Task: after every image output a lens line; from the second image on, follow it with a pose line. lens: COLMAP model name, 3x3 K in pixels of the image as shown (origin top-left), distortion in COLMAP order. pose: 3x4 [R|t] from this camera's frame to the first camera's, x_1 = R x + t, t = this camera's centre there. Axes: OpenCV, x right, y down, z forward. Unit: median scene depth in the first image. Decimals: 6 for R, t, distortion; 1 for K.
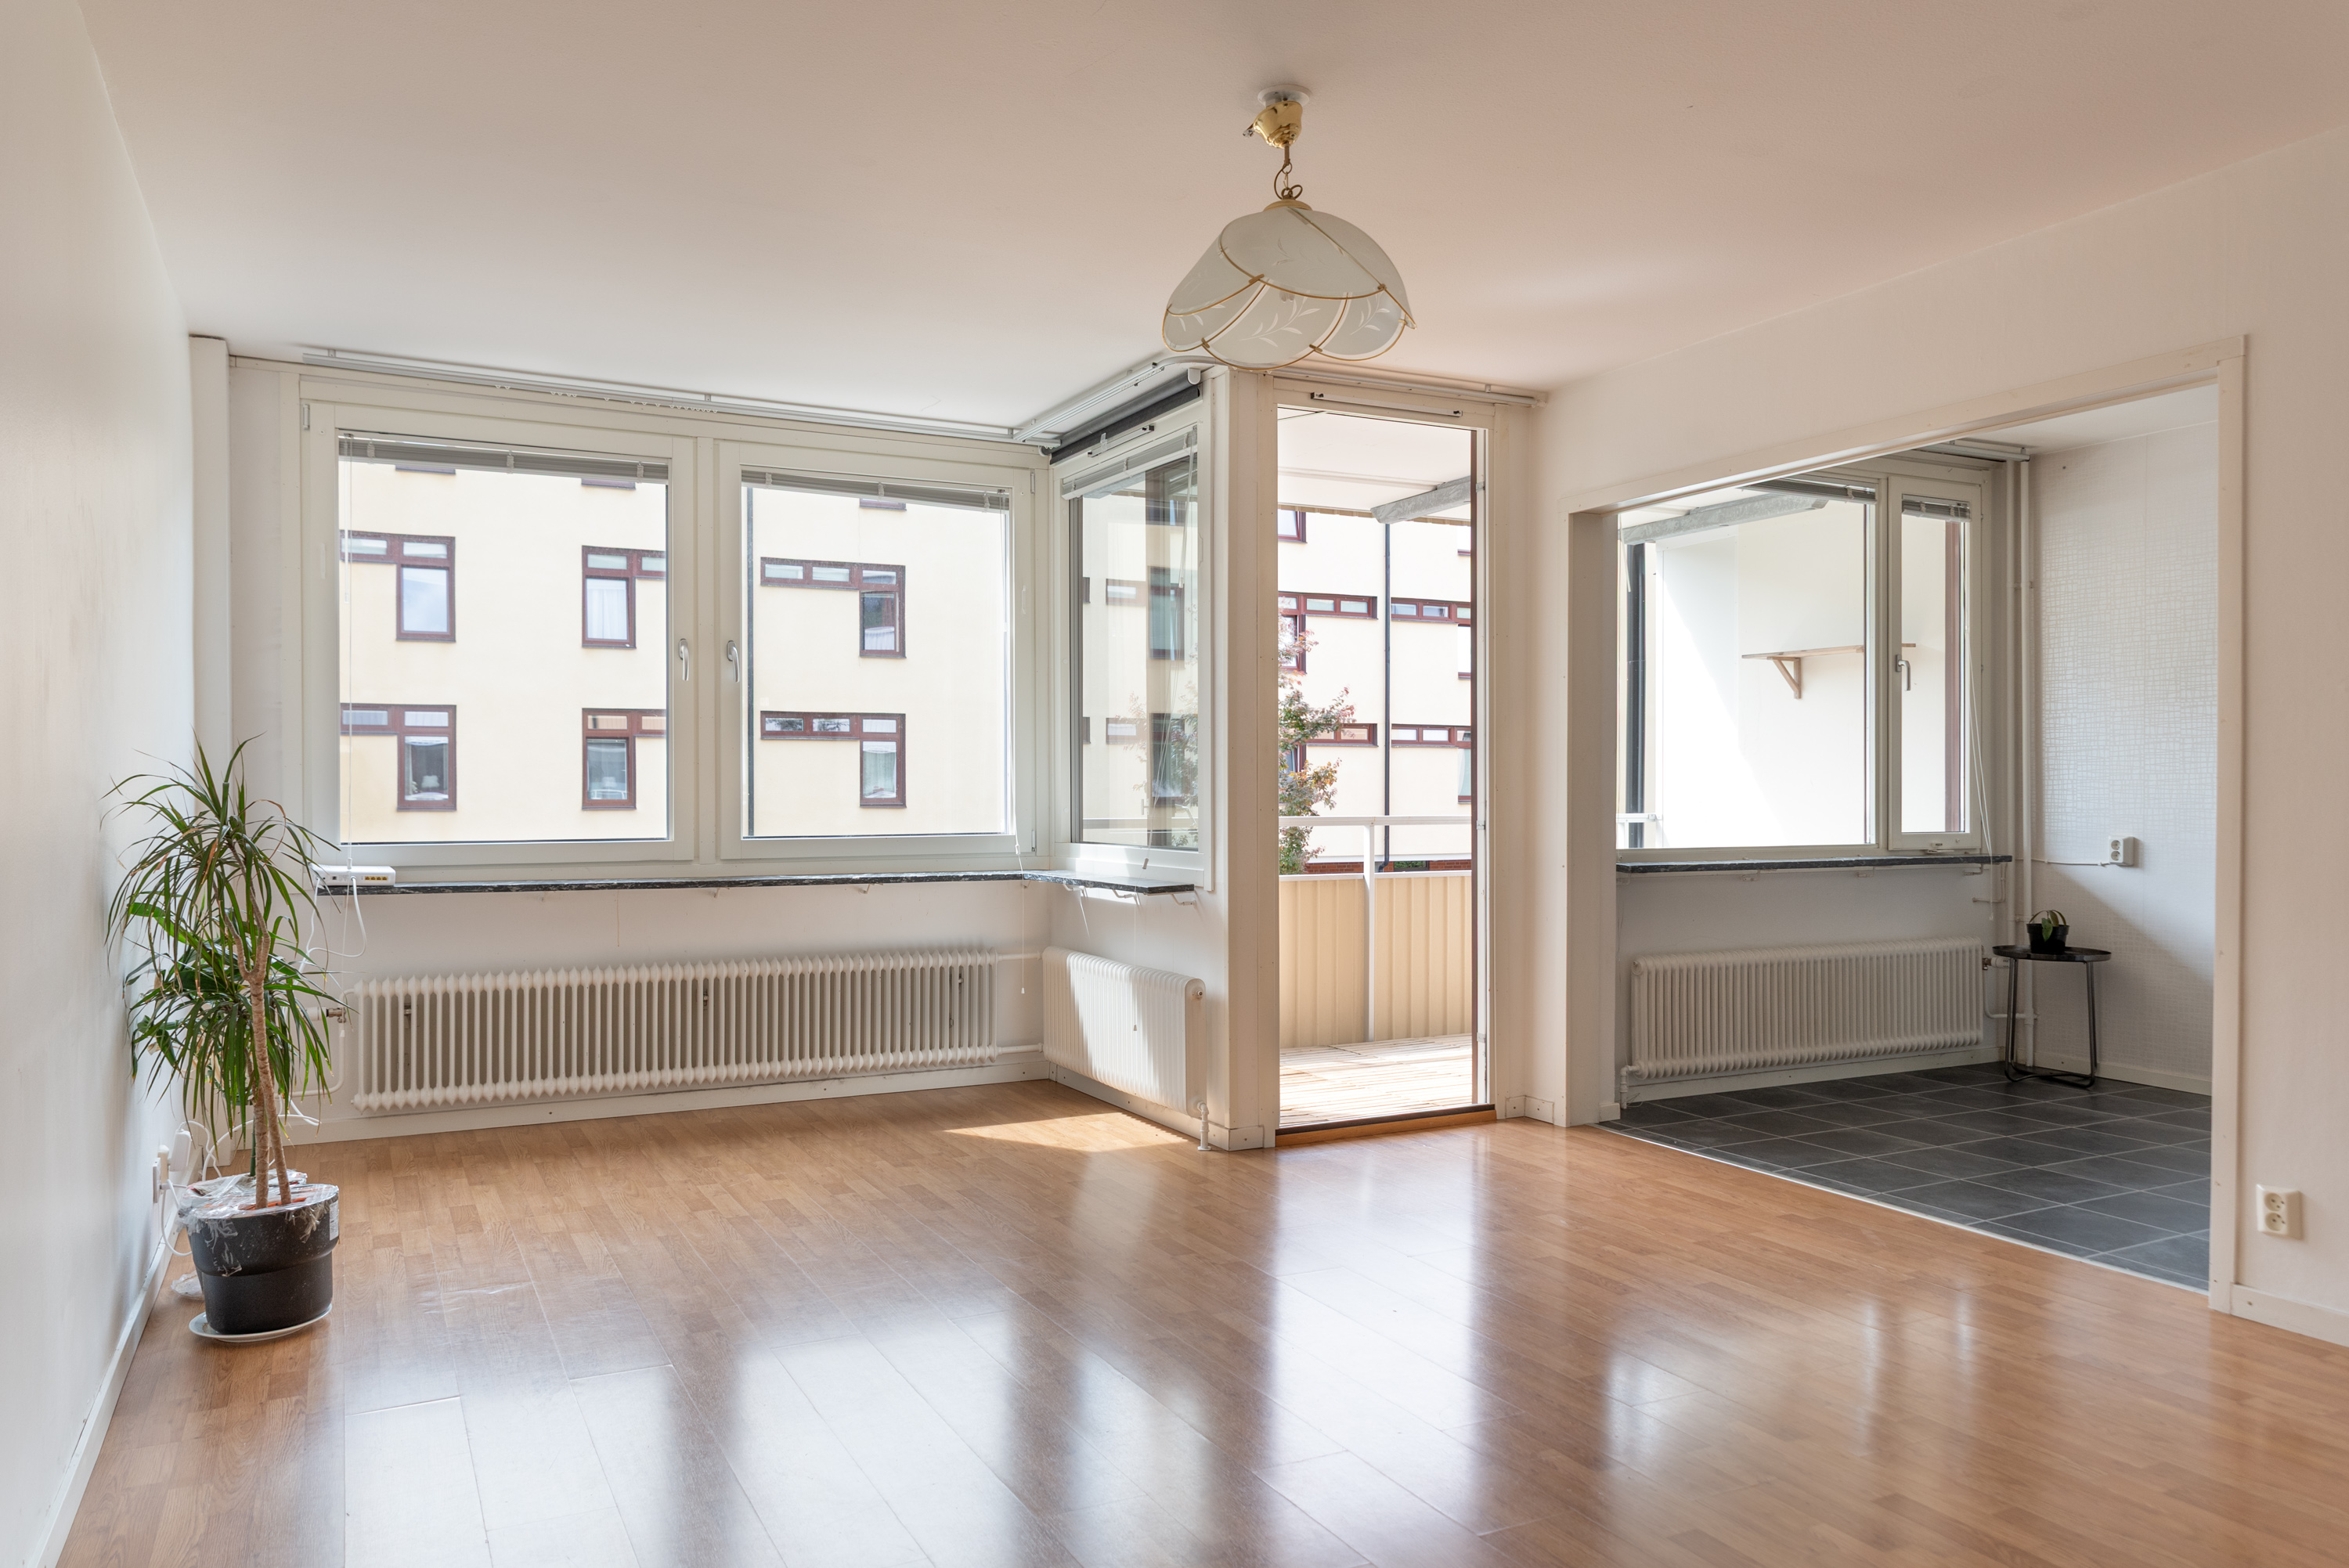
lens RADIAL K [[1630.3, 0, 1174.5], [0, 1630.3, 784.0], [0, 0, 1]] dist [0.006122, -0.001327]
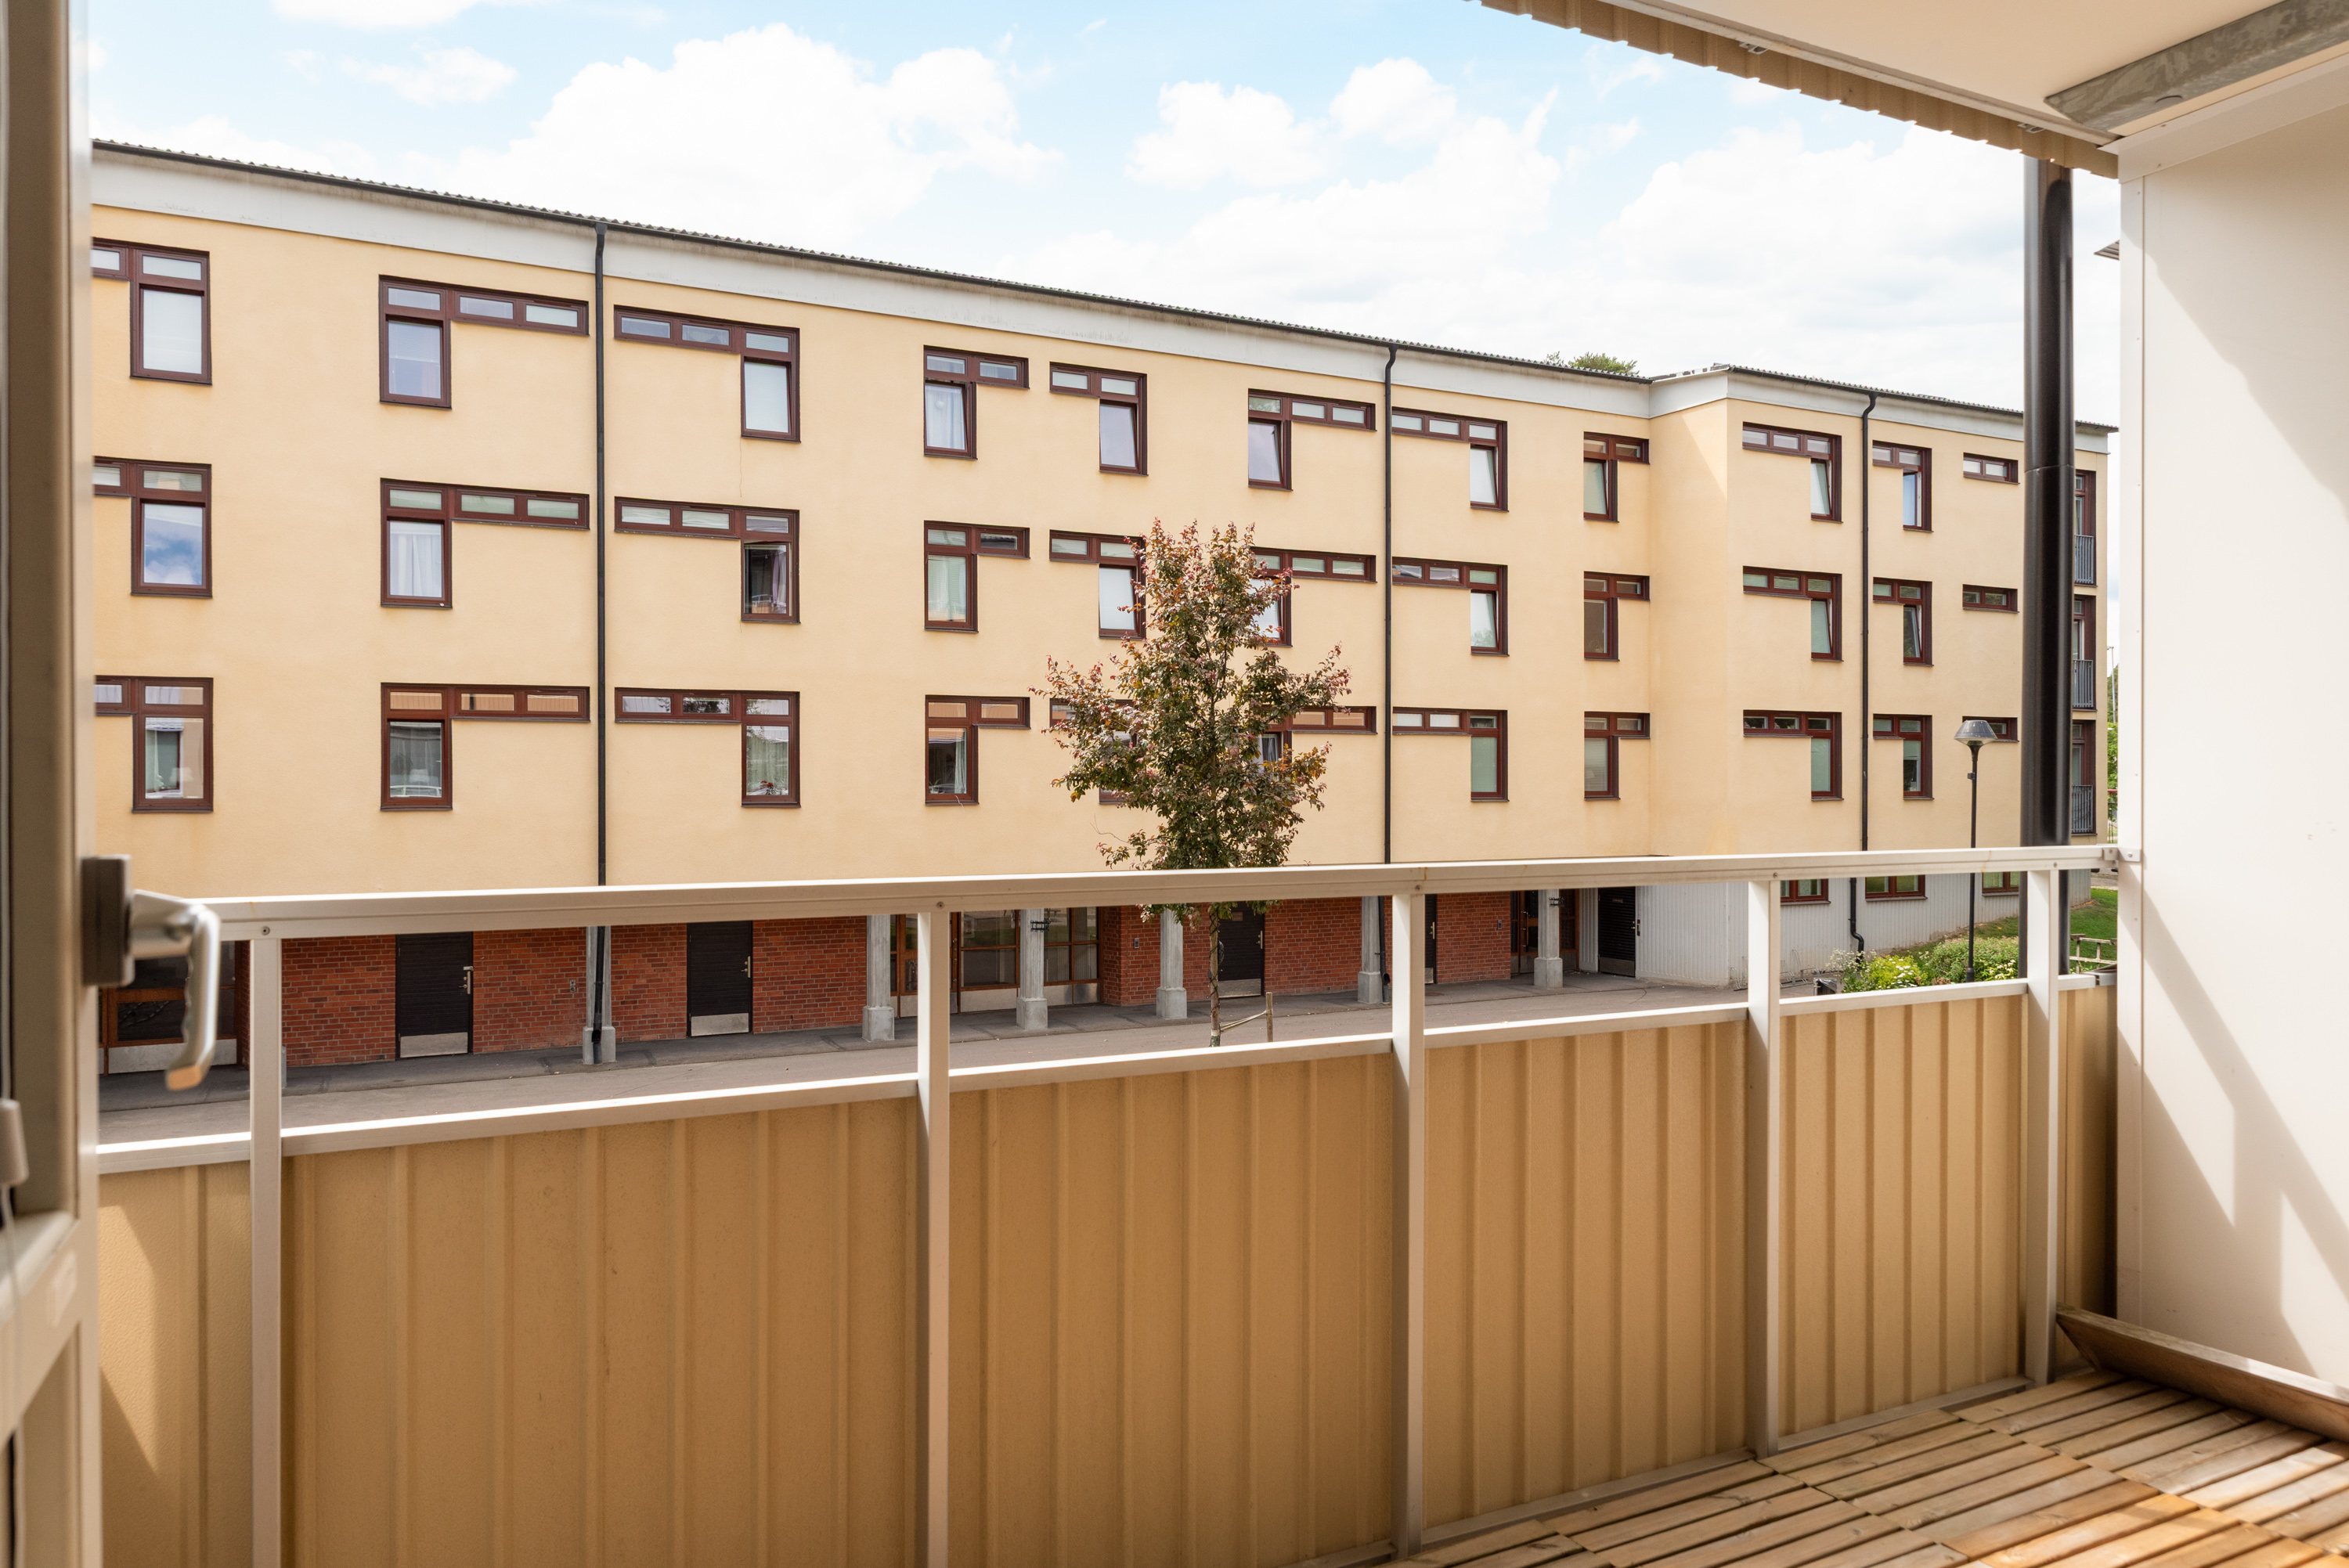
lens RADIAL K [[1603.5, 0, 1190.5], [0, 1603.5, 791.6], [0, 0, 1]] dist [0.000496, -0.000794]
pose [[0.999923, -0.000498, 0.012411, 0.078646], [0.000406, 0.999972, 0.007477, 0.003270], [-0.012414, -0.007472, 0.999895, 0.742911]]
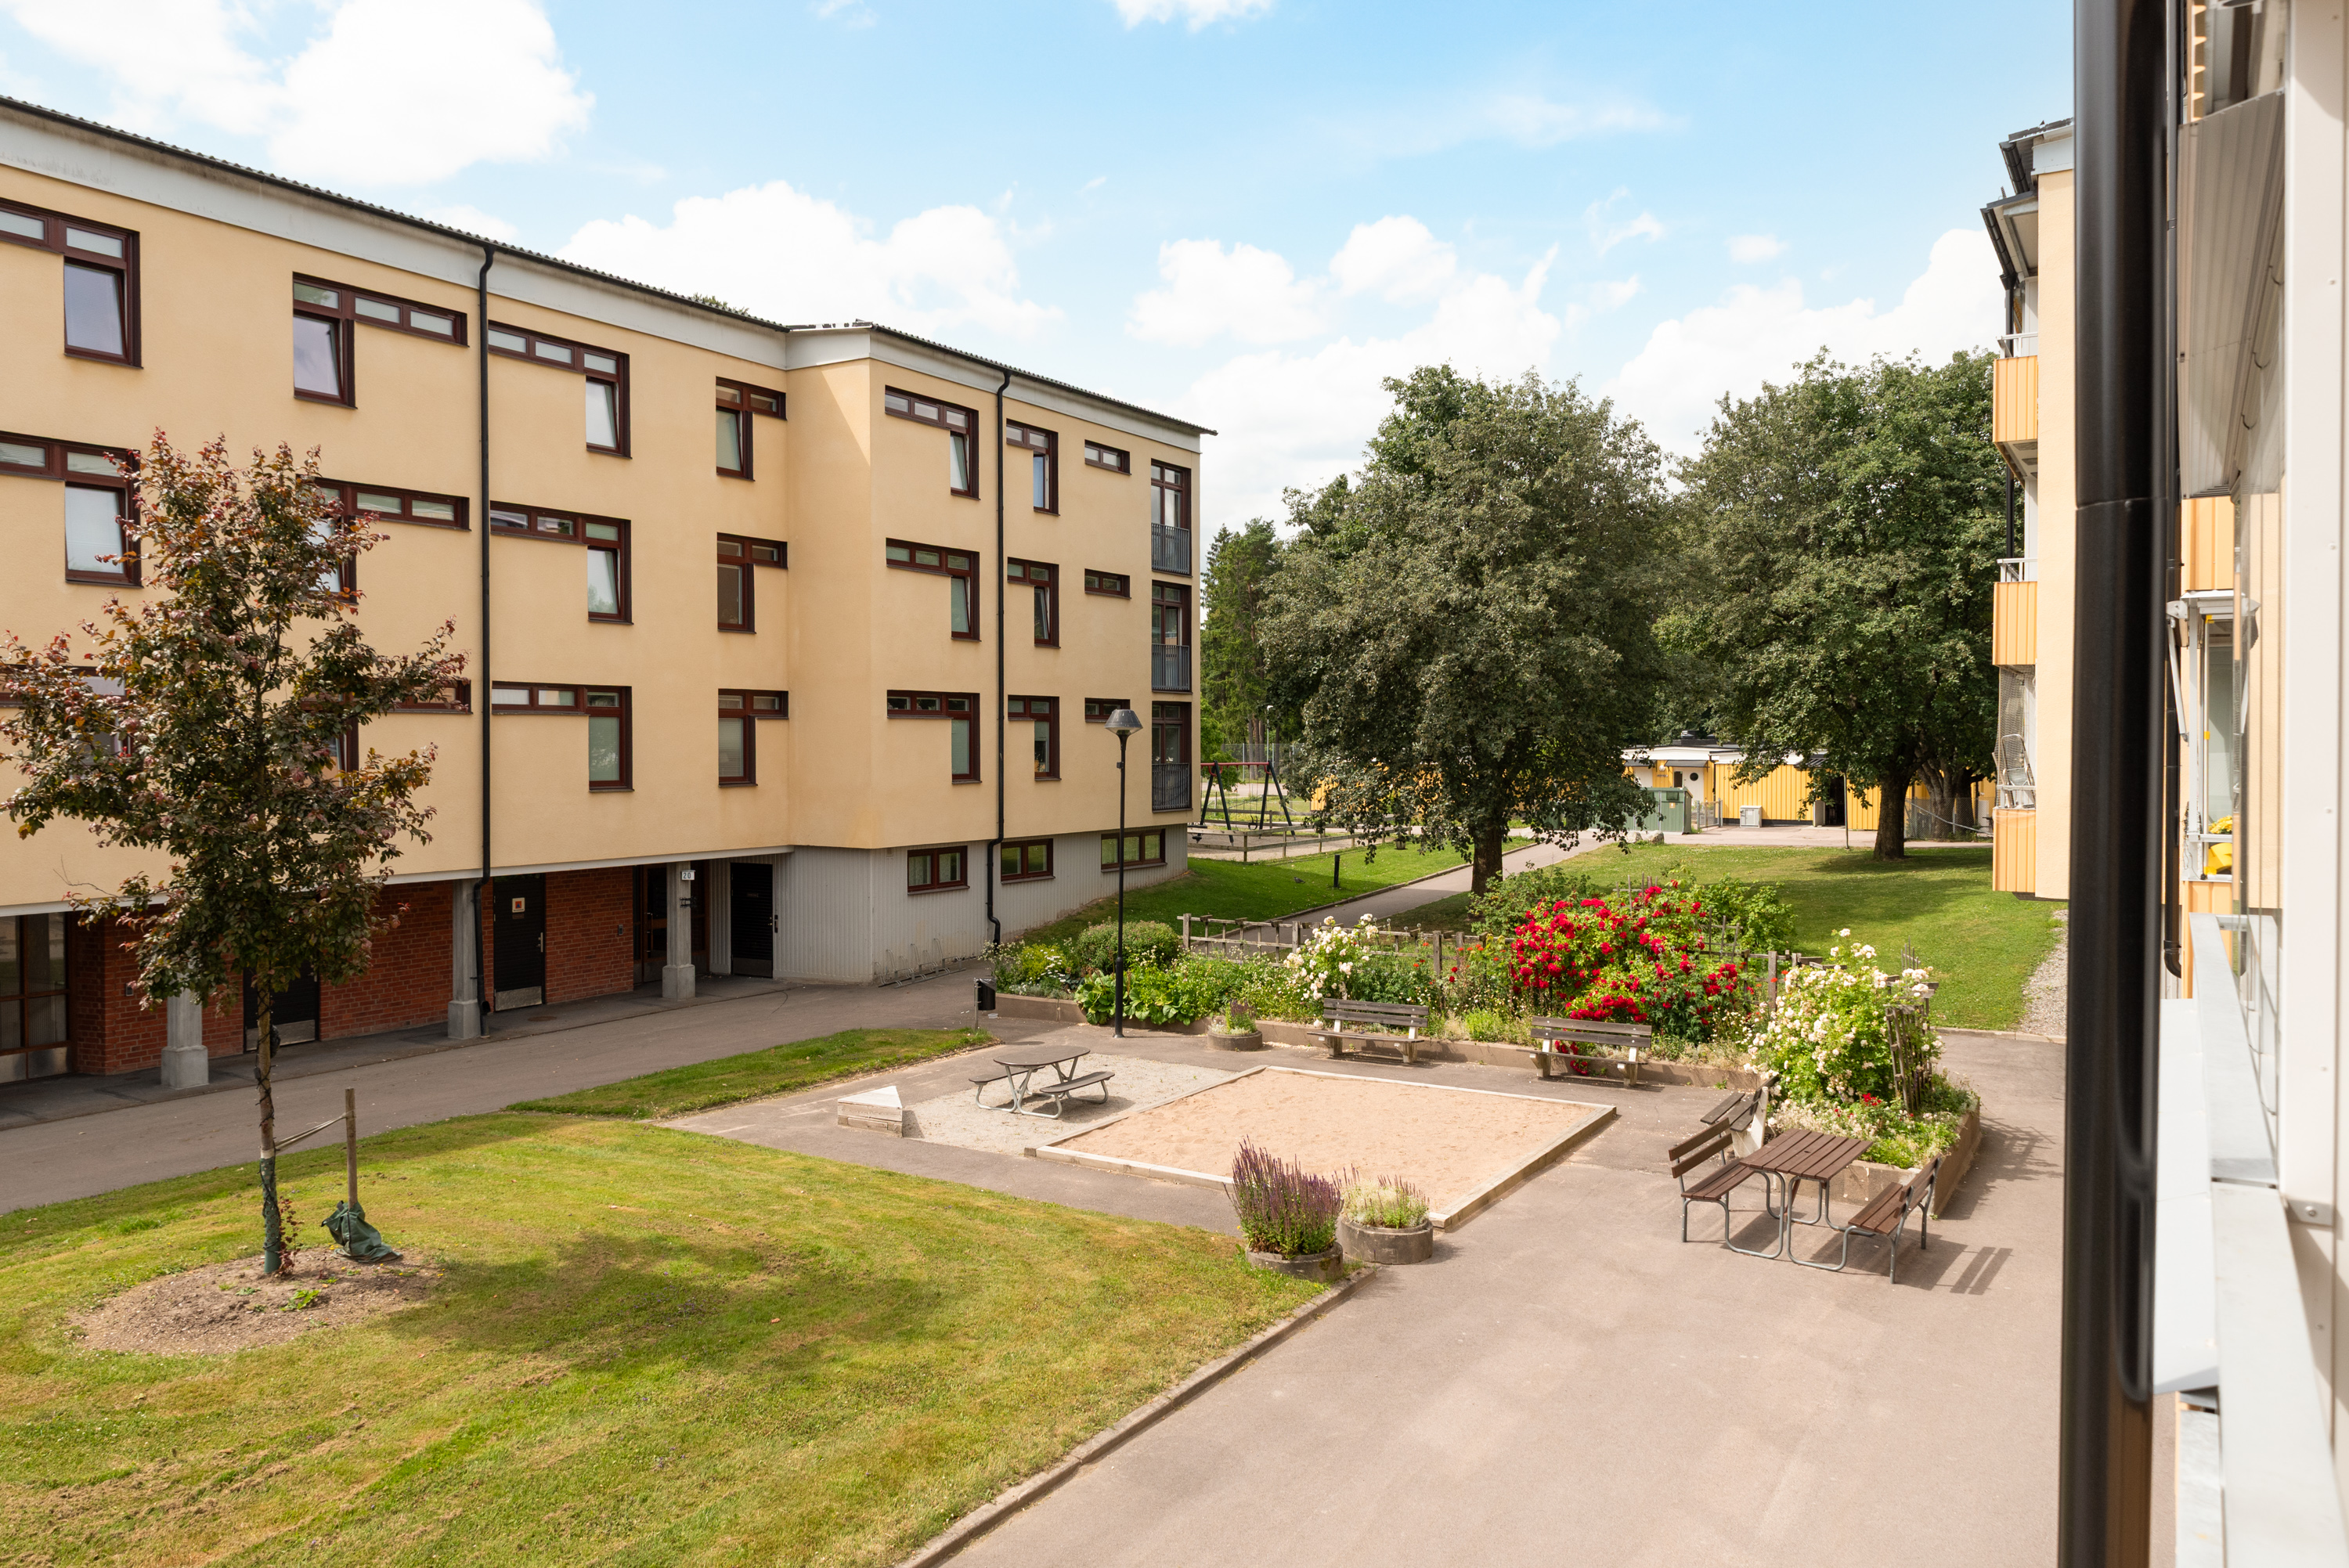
lens RADIAL K [[1639.1, 0, 1176.3], [0, 1639.1, 764.7], [0, 0, 1]] dist [0.002604, -0.001214]
pose [[0.852429, -0.008319, 0.522777, 0.063602], [0.000756, 0.999892, 0.014678, -0.048637], [-0.522843, -0.012117, 0.852343, 1.056446]]
